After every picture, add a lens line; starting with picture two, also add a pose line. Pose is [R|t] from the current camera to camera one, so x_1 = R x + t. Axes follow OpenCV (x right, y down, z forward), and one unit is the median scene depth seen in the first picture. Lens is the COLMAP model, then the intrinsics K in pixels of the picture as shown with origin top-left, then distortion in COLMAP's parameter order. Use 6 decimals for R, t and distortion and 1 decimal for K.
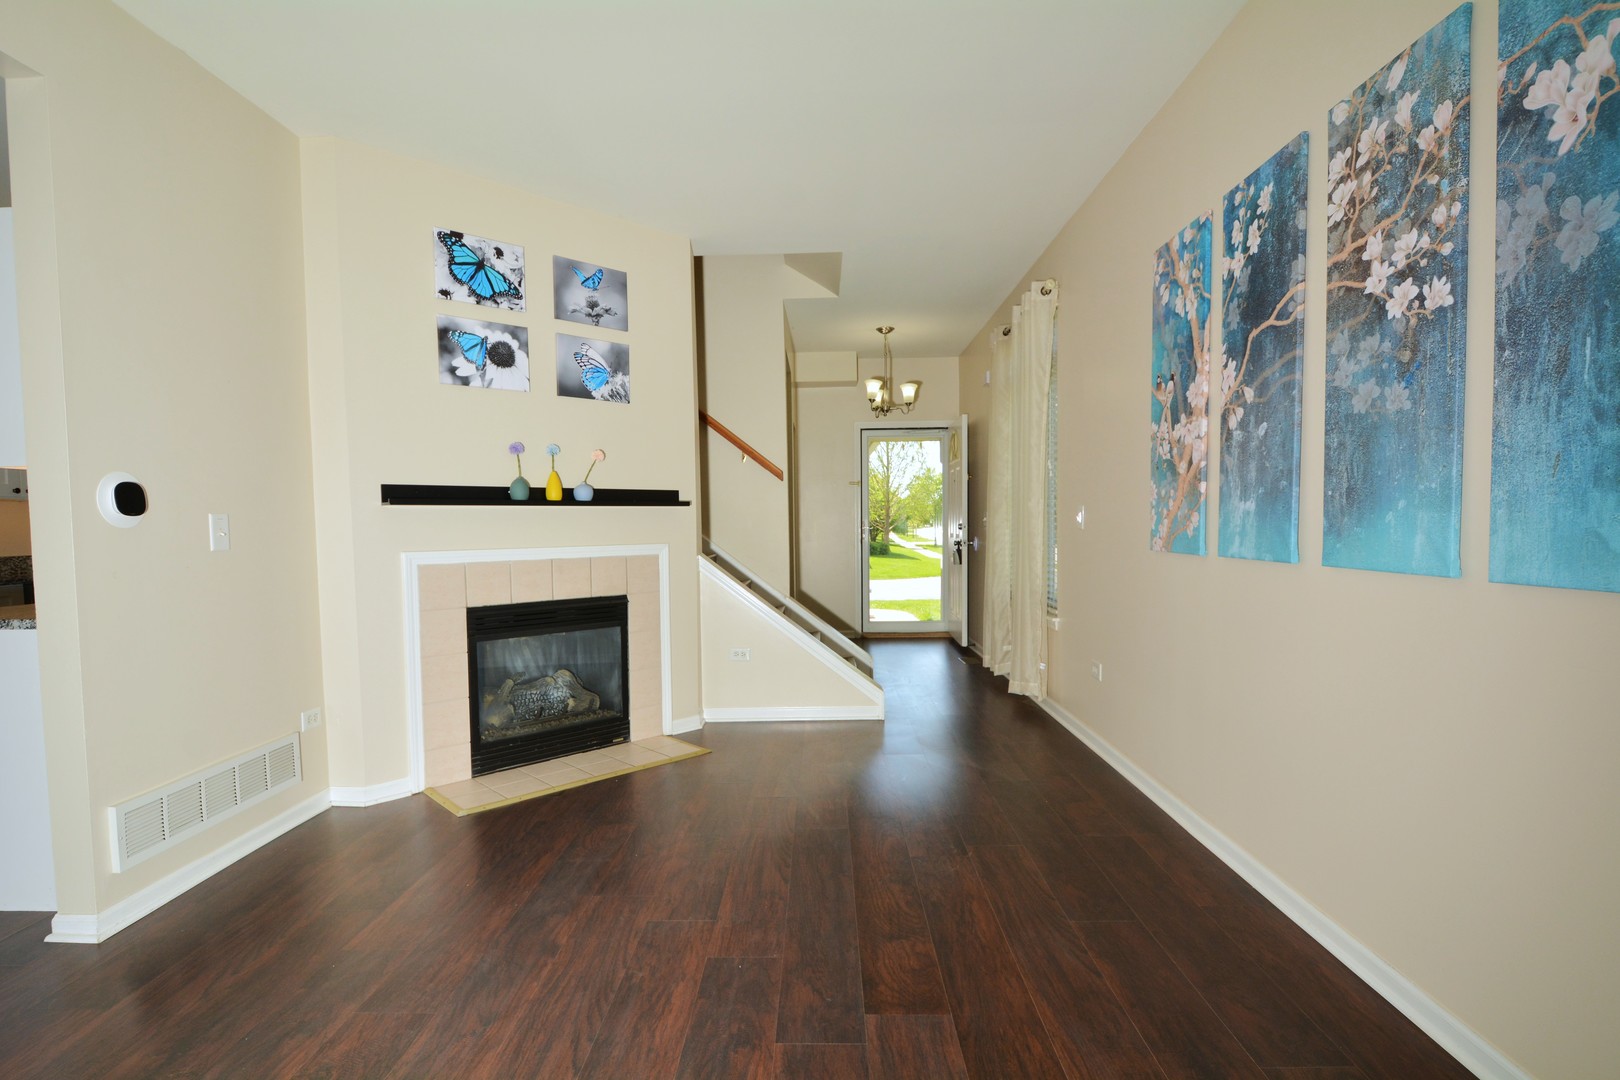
lens RADIAL K [[758.6, 0, 773.3], [0, 758.6, 551.4], [0, 0, 1]] dist [-0.004700, -0.004843]
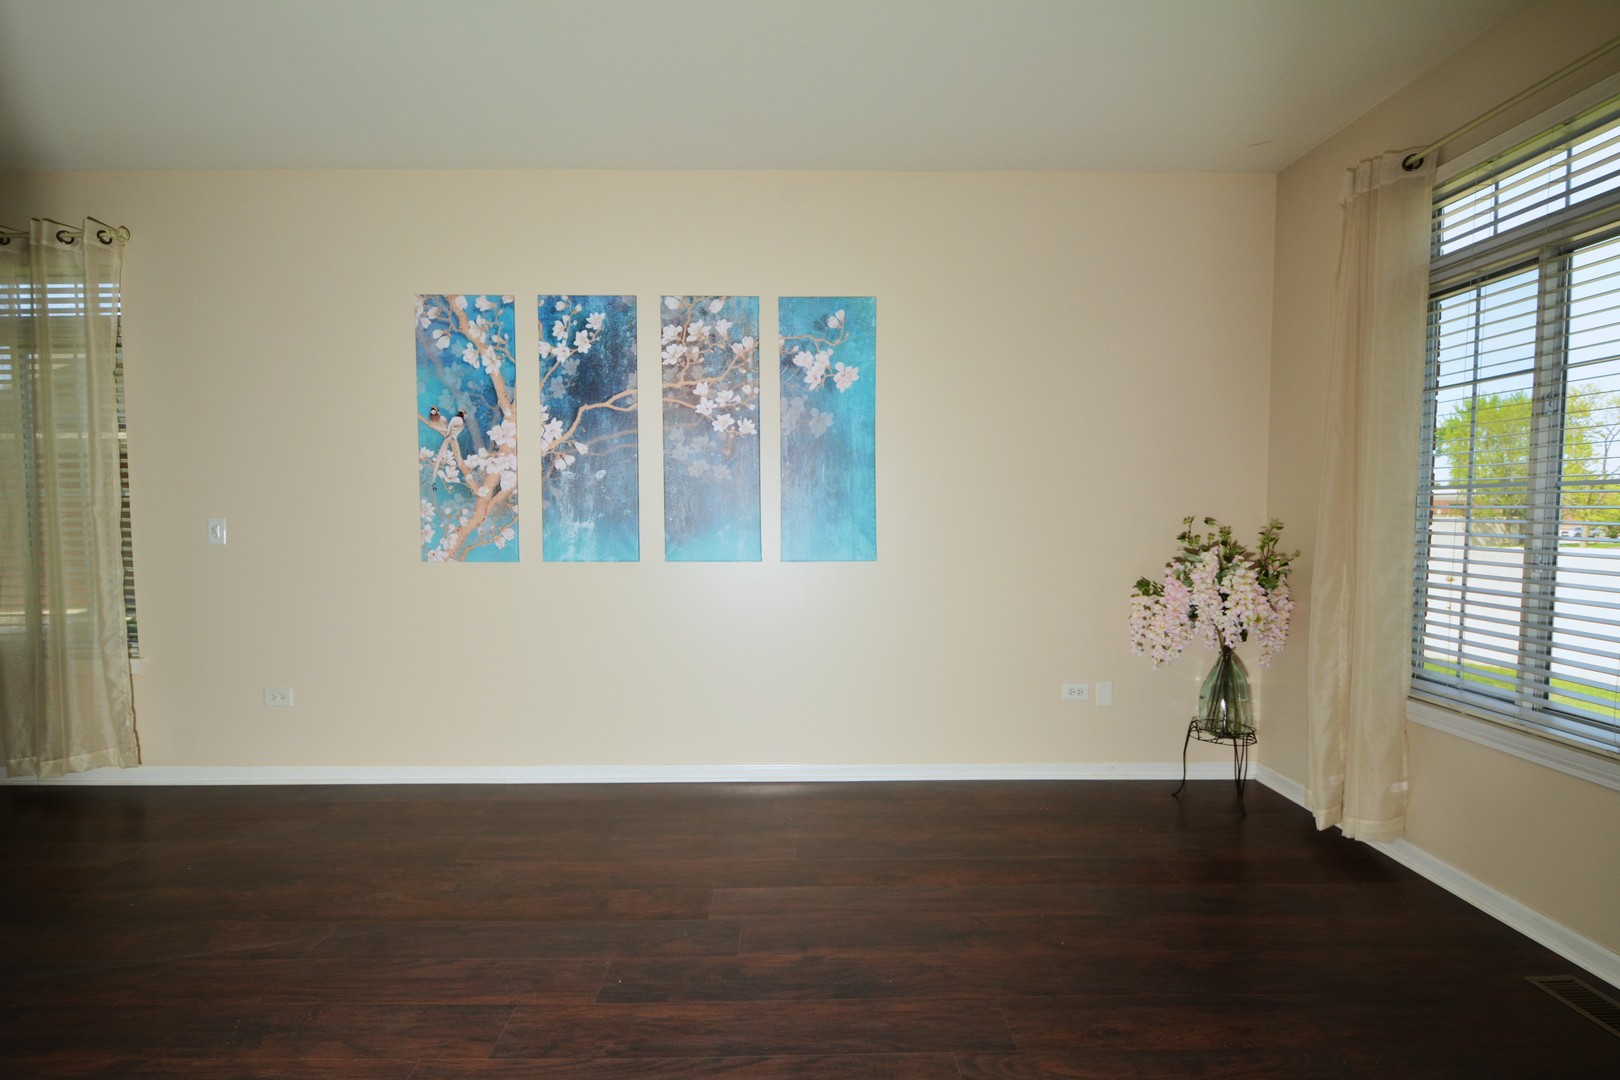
lens RADIAL K [[758.6, 0, 826.4], [0, 758.6, 546.0], [0, 0, 1]] dist [-0.004700, -0.004843]
pose [[-0.034714, -0.030816, 0.998922, -1.084733], [0.041760, 0.998607, 0.032258, -0.060939], [-0.998524, 0.042835, -0.033379, 0.752638]]
